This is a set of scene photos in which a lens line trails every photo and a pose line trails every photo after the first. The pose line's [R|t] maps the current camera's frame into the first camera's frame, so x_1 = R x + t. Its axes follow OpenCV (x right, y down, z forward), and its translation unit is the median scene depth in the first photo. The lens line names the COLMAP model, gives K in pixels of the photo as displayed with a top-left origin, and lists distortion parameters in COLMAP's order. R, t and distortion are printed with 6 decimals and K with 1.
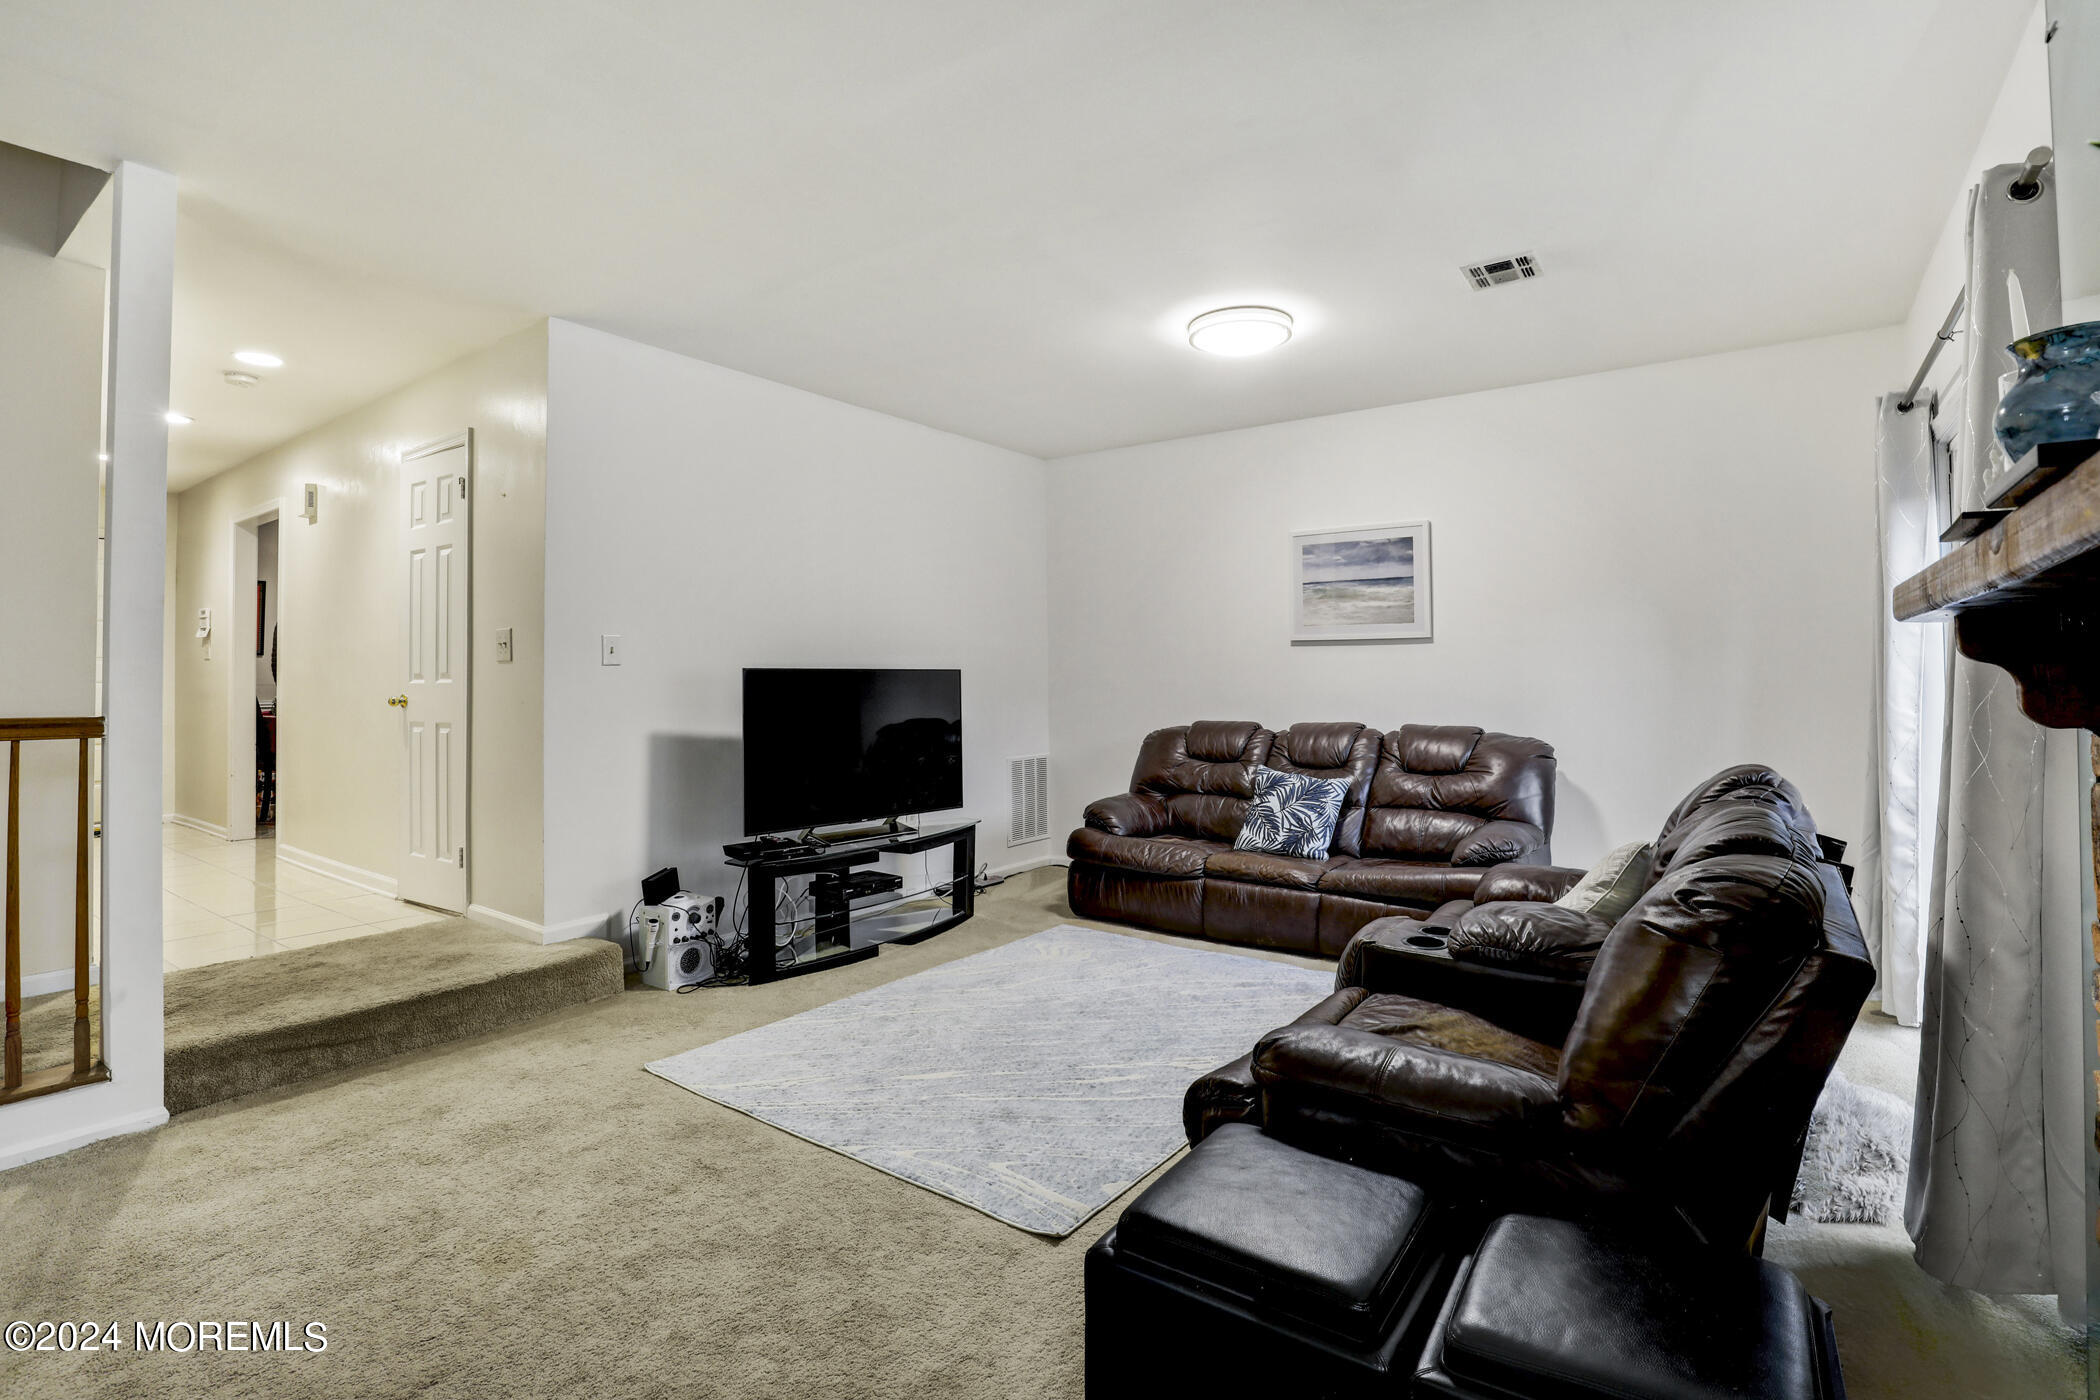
lens RADIAL K [[974.5, 0, 1056.2], [0, 974.5, 674.8], [0, 0, 1]] dist [-0.029667, 0.000080]
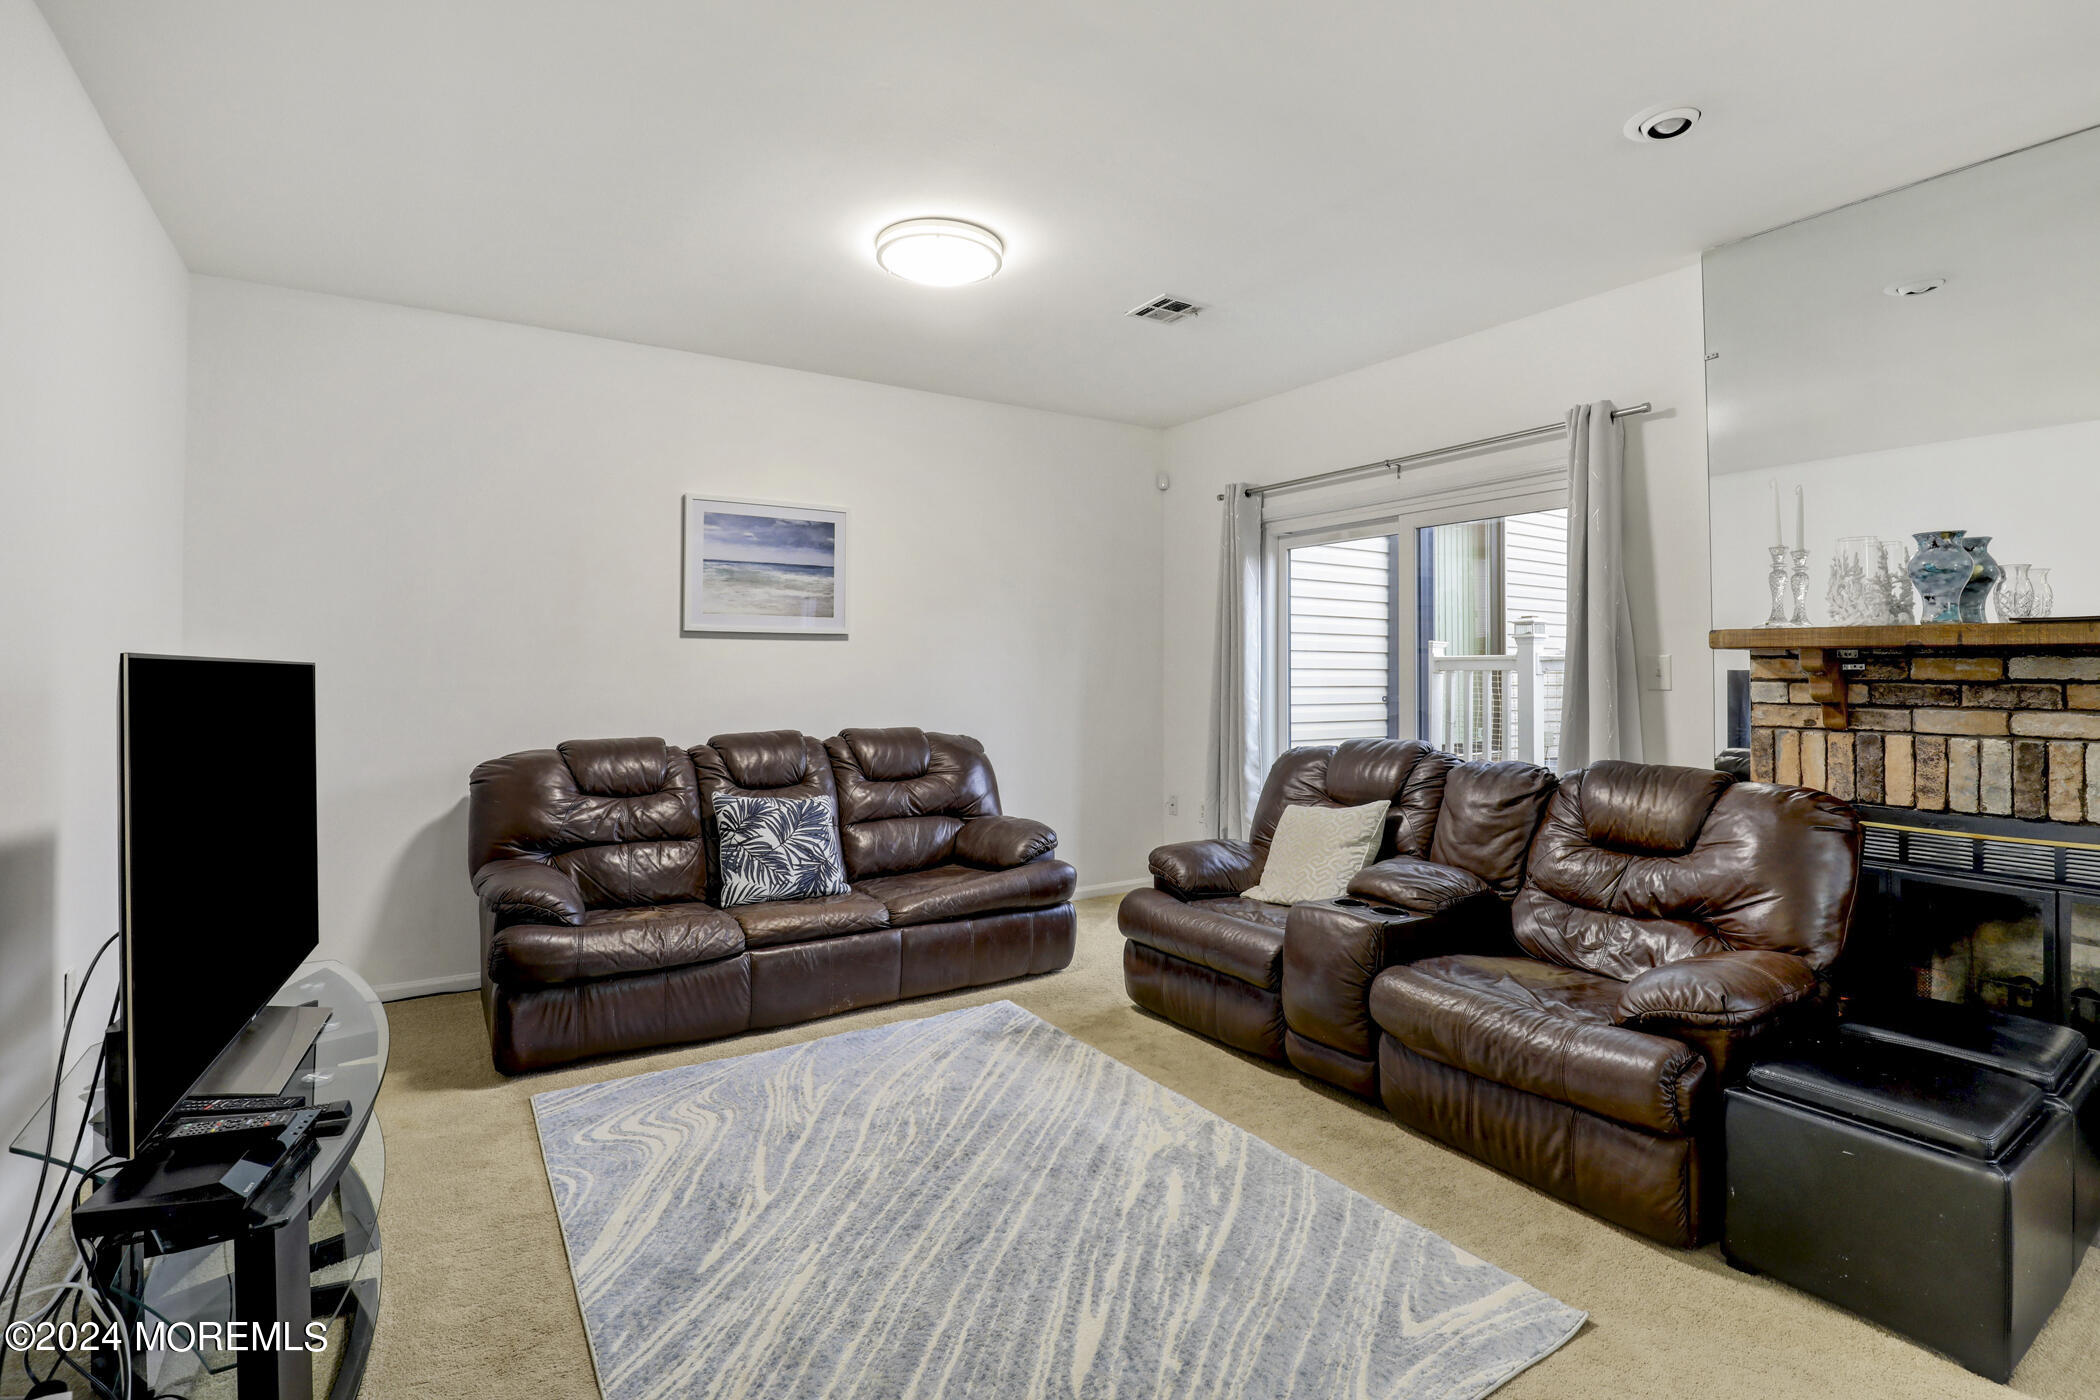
lens RADIAL K [[988.7, 0, 1050.8], [0, 988.7, 655.4], [0, 0, 1]] dist [-0.027913, 0.000400]
pose [[0.362917, 0.017690, 0.931654, -0.441449], [-0.006846, 0.999843, -0.016317, -0.004443], [-0.931796, -0.000457, 0.362981, 0.490906]]
